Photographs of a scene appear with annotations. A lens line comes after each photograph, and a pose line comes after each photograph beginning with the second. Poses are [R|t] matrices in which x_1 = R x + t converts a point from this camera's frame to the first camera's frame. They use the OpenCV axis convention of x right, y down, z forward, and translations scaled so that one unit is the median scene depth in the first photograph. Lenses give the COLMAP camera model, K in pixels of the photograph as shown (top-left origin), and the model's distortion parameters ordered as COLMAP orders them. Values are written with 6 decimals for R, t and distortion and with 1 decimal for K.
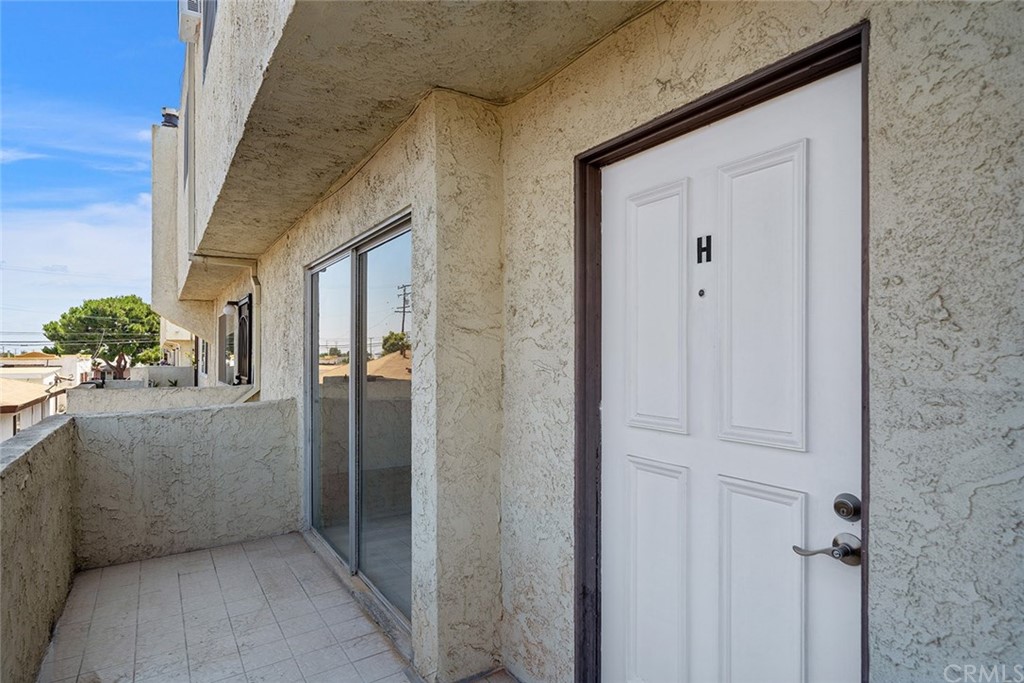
lens RADIAL K [[539.8, 0, 511.6], [0, 539.8, 349.7], [0, 0, 1]] dist [0.003610, -0.000074]
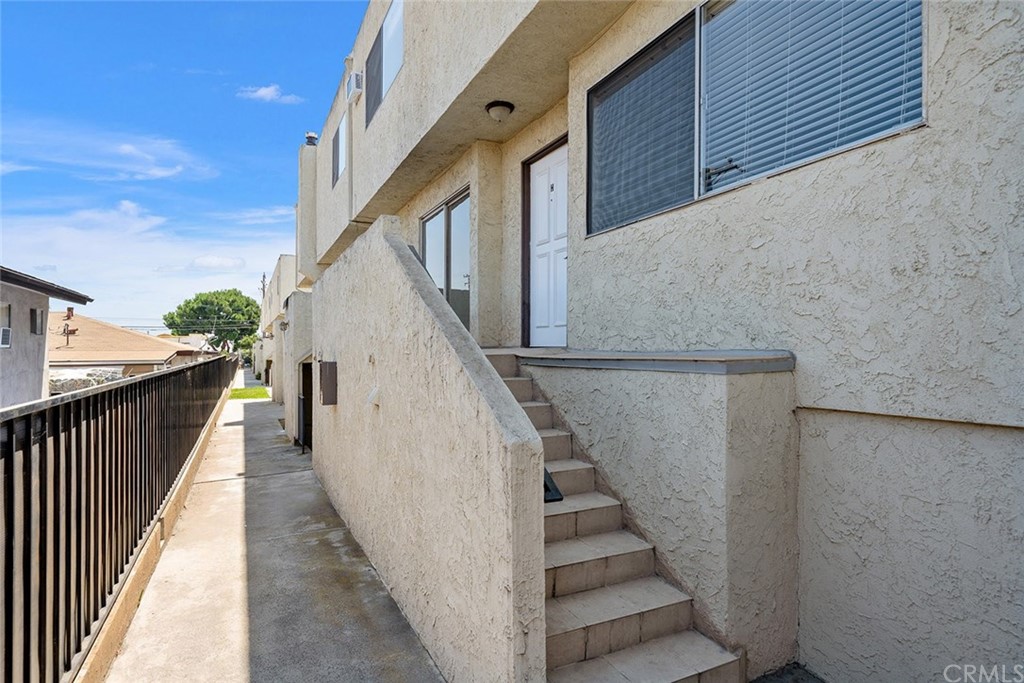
lens RADIAL K [[539.8, 0, 509.5], [0, 539.8, 341.0], [0, 0, 1]] dist [0.003610, -0.000074]
pose [[0.992234, -0.000671, -0.124380, 0.229043], [-0.000158, 0.999978, -0.006655, 0.362062], [0.124382, 0.006623, 0.992212, -1.088251]]
